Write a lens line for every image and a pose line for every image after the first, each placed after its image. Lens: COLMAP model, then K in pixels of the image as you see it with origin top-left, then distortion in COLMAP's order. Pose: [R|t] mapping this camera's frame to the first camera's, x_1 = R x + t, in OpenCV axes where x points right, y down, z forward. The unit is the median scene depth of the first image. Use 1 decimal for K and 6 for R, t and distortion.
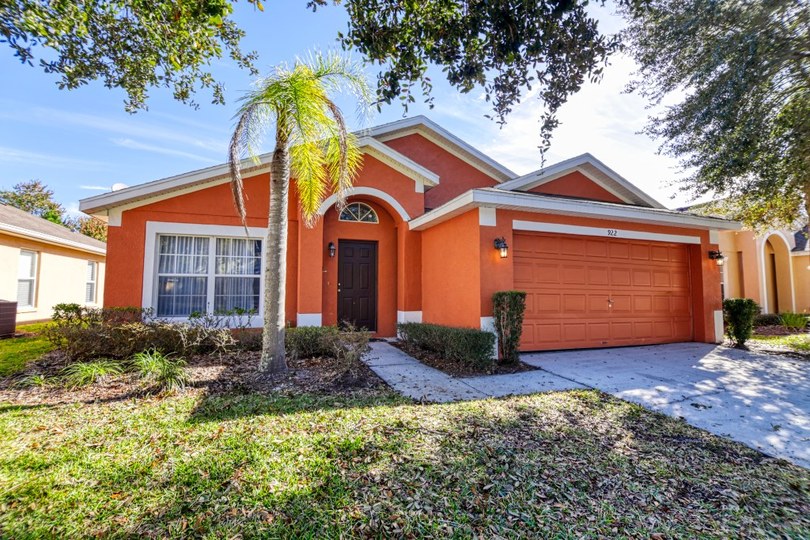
lens RADIAL K [[363.9, 0, 409.1], [0, 363.9, 264.8], [0, 0, 1]] dist [-0.000709, -0.010237]
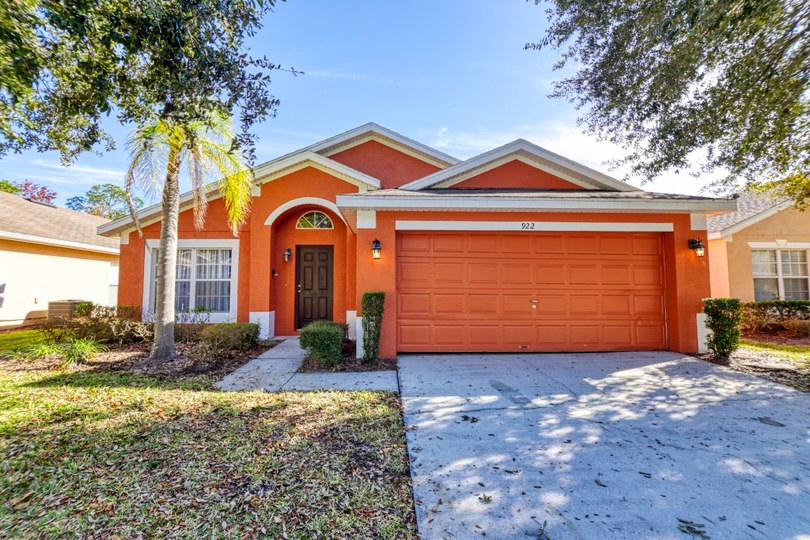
lens RADIAL K [[363.9, 0, 409.1], [0, 363.9, 264.8], [0, 0, 1]] dist [-0.000709, -0.010237]
pose [[0.953081, -0.029114, -0.301311, 0.488409], [0.029466, 0.999560, -0.003378, 0.002820], [0.301277, -0.005659, 0.953520, 0.041395]]
